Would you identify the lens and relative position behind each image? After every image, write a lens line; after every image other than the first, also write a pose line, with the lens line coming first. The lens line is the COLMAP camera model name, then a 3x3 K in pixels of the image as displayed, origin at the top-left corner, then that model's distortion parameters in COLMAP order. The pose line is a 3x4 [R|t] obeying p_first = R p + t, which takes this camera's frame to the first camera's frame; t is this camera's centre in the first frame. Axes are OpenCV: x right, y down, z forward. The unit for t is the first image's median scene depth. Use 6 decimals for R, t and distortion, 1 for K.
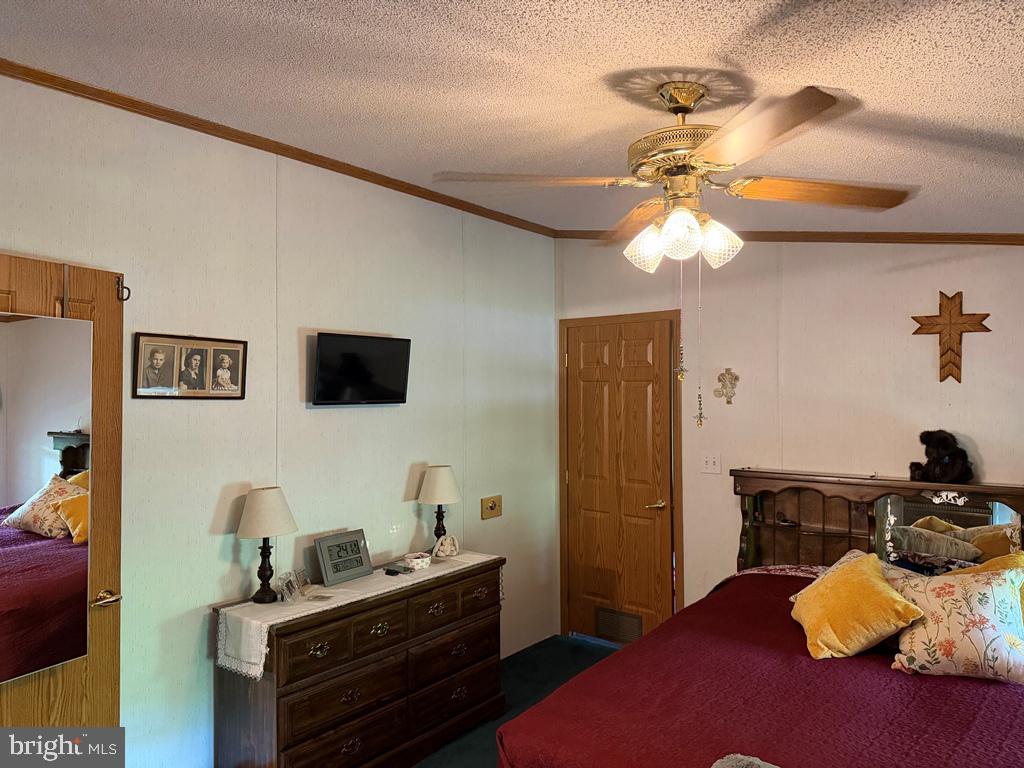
lens RADIAL K [[721.8, 0, 512.3], [0, 721.8, 385.5], [0, 0, 1]] dist [0.053807, -0.012350]
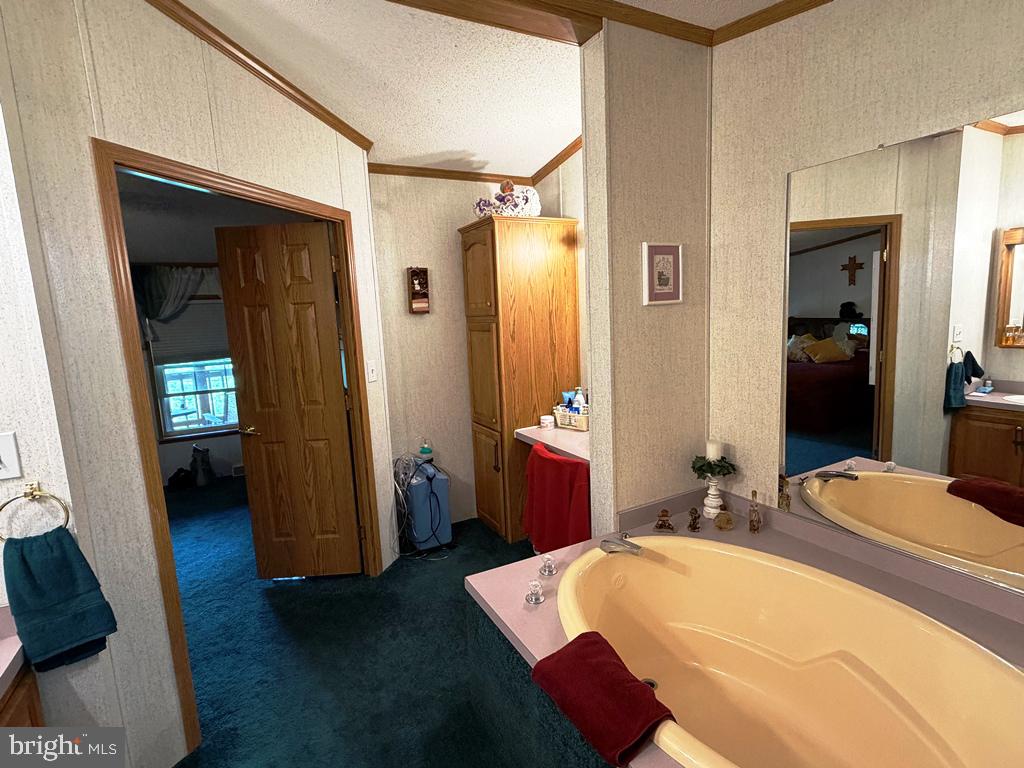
lens RADIAL K [[508.9, 0, 510.3], [0, 508.9, 381.1], [0, 0, 1]] dist [0.000443, 0.000052]
pose [[0.907305, 0.012009, -0.420301, 0.201765], [0.051881, 0.988756, 0.140247, 0.015581], [0.417259, -0.149053, 0.896481, -1.540417]]
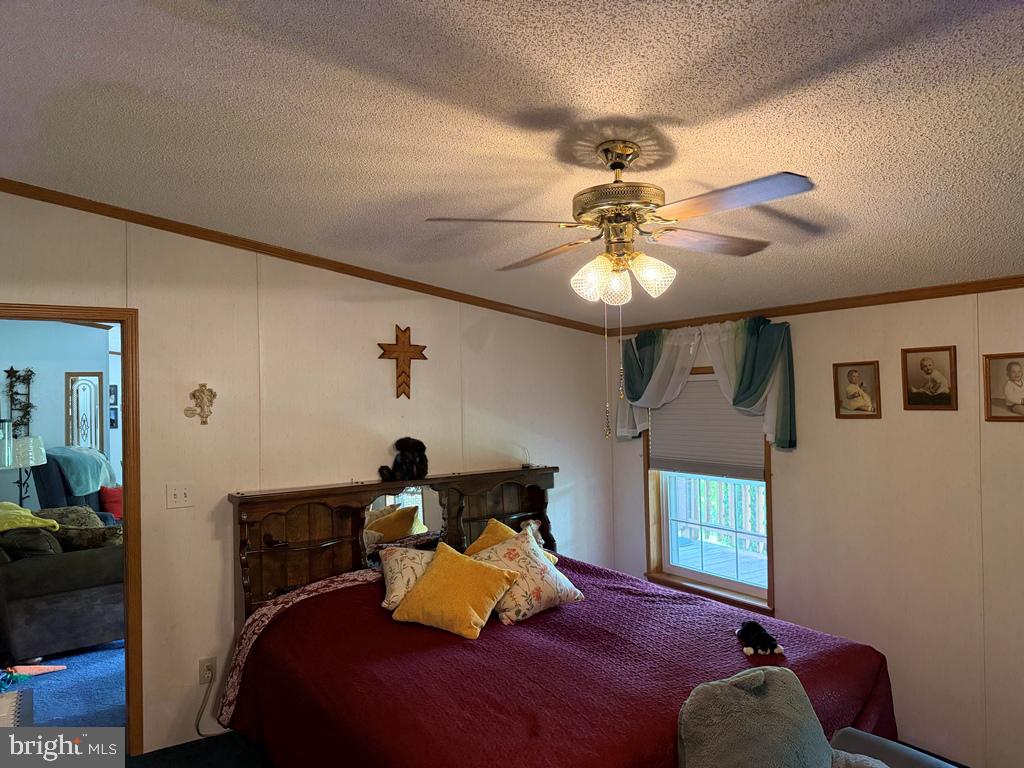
lens RADIAL K [[721.8, 0, 514.3], [0, 721.8, 384.4], [0, 0, 1]] dist [0.053807, -0.012350]
pose [[0.330291, 0.016700, 0.943732, -0.486504], [0.007797, 0.999761, -0.020420, -0.002477], [-0.943847, 0.014103, 0.330081, 0.417398]]
